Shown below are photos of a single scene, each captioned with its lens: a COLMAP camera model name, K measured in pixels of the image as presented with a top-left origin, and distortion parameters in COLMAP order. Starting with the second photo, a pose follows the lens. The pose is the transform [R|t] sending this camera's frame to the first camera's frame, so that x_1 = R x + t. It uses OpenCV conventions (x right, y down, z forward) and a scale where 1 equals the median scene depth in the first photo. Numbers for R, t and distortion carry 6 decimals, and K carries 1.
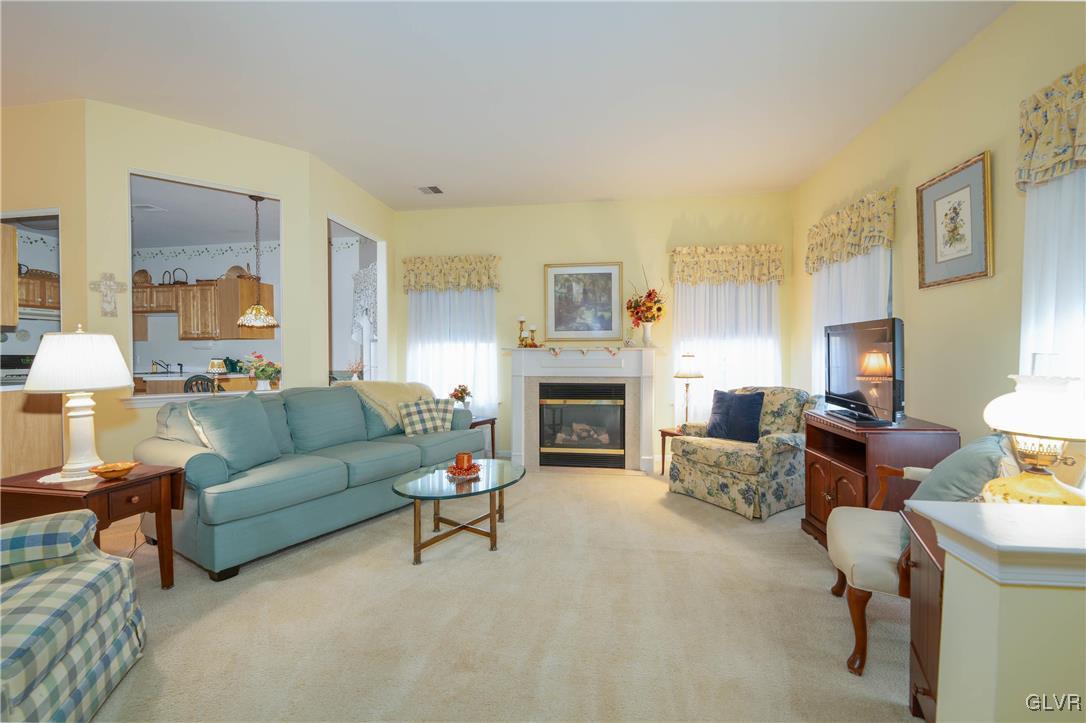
lens RADIAL K [[435.8, 0, 542.0], [0, 435.8, 358.3], [0, 0, 1]] dist [-0.001271, -0.000073]
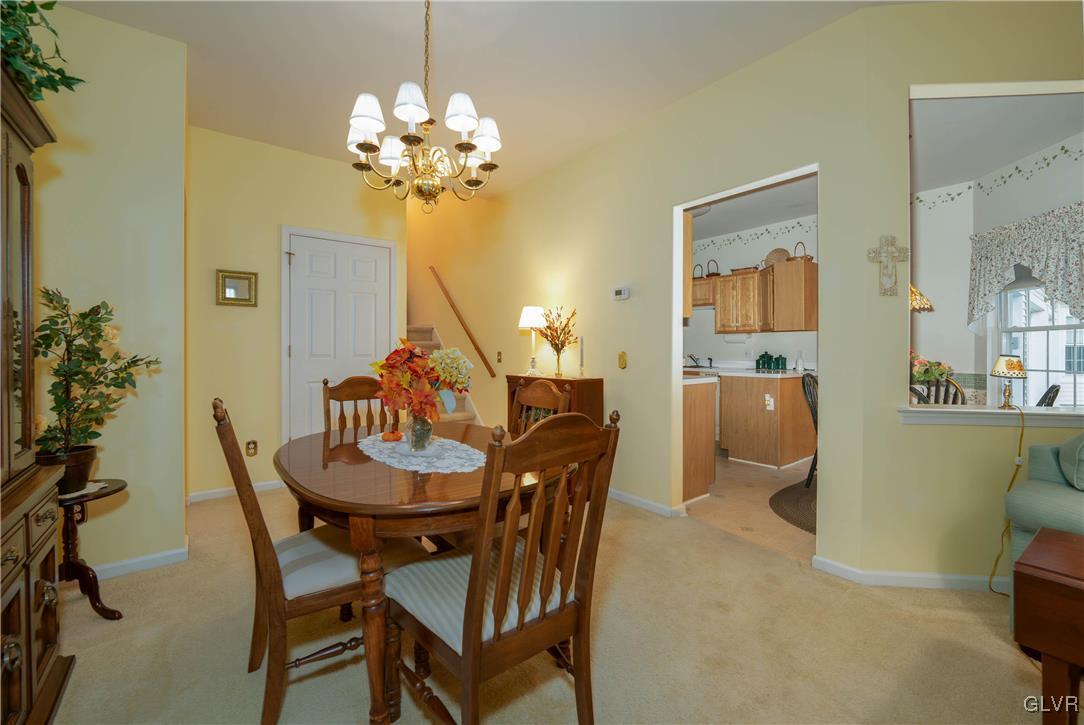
lens RADIAL K [[435.0, 0, 543.7], [0, 435.0, 354.1], [0, 0, 1]] dist [-0.001271, -0.000073]
pose [[0.741962, 0.014942, -0.670275, -0.470869], [-0.015831, 0.999863, 0.004765, 0.004884], [0.670255, 0.007075, 0.742097, 0.031887]]
